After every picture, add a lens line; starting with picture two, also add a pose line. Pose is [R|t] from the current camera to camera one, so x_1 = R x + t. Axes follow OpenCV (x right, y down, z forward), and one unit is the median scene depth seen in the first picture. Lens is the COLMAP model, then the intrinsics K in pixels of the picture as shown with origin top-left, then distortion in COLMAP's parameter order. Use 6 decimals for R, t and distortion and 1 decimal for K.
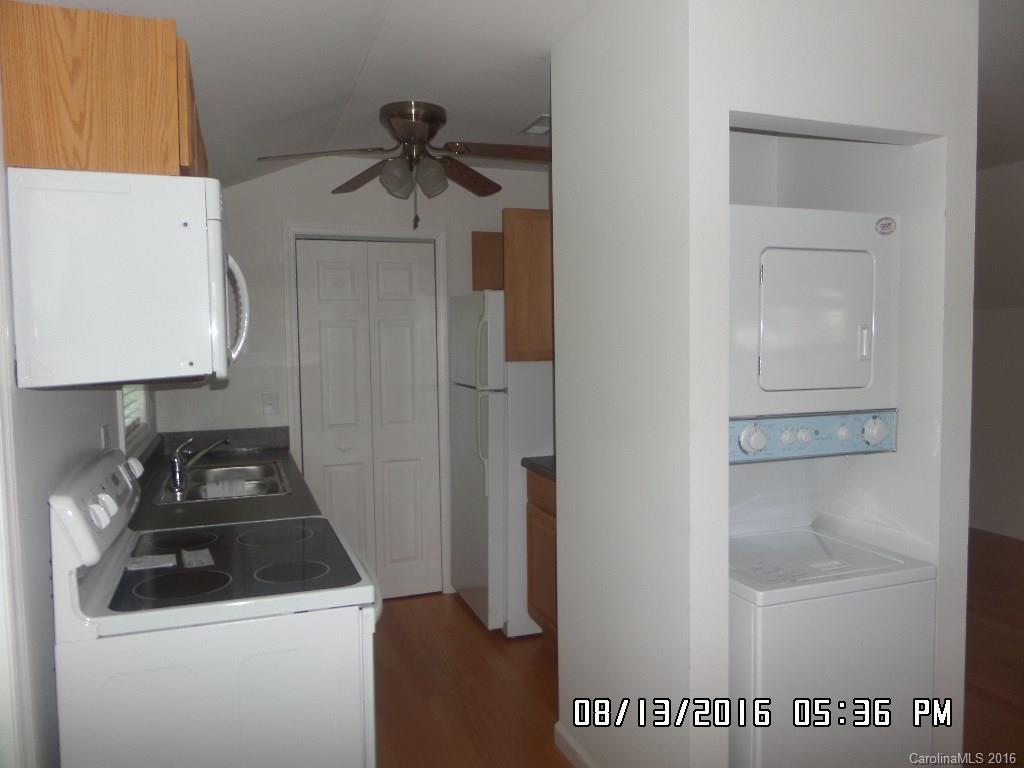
lens RADIAL K [[743.3, 0, 510.0], [0, 743.3, 380.1], [0, 0, 1]] dist [-0.009789, -0.022996]
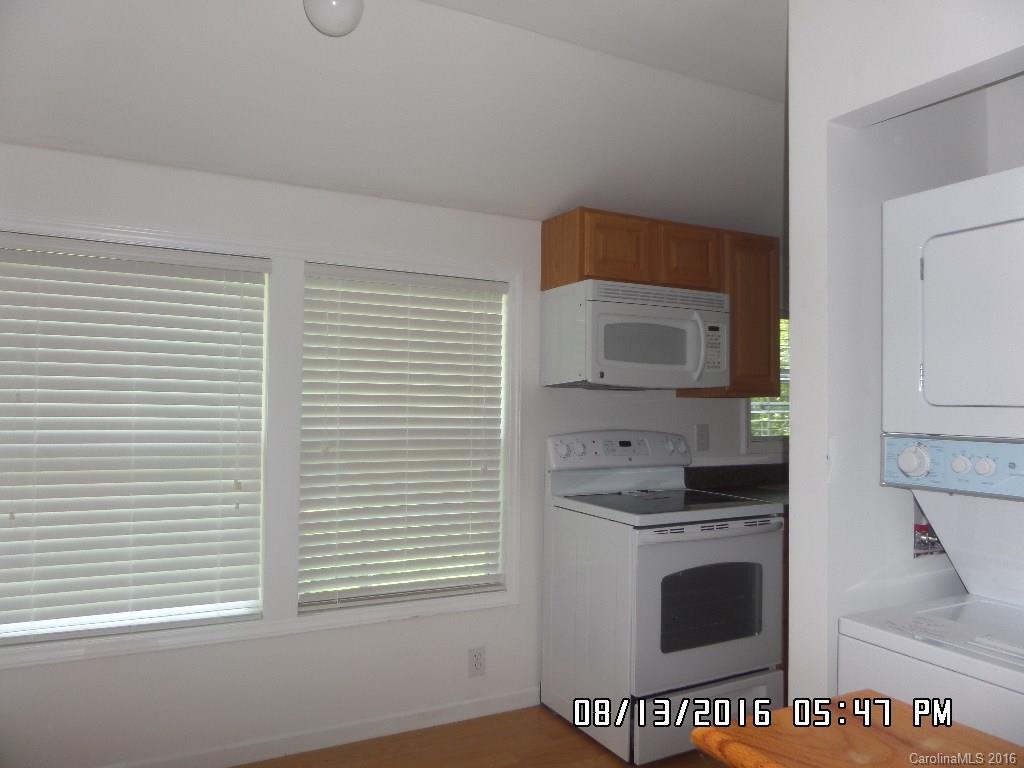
lens RADIAL K [[743.3, 0, 512.4], [0, 743.3, 381.5], [0, 0, 1]] dist [-0.009789, -0.022996]
pose [[0.137334, -0.015250, -0.990407, 1.105124], [-0.073077, 0.997001, -0.025485, 0.044035], [0.987826, 0.075876, 0.135807, 0.415901]]
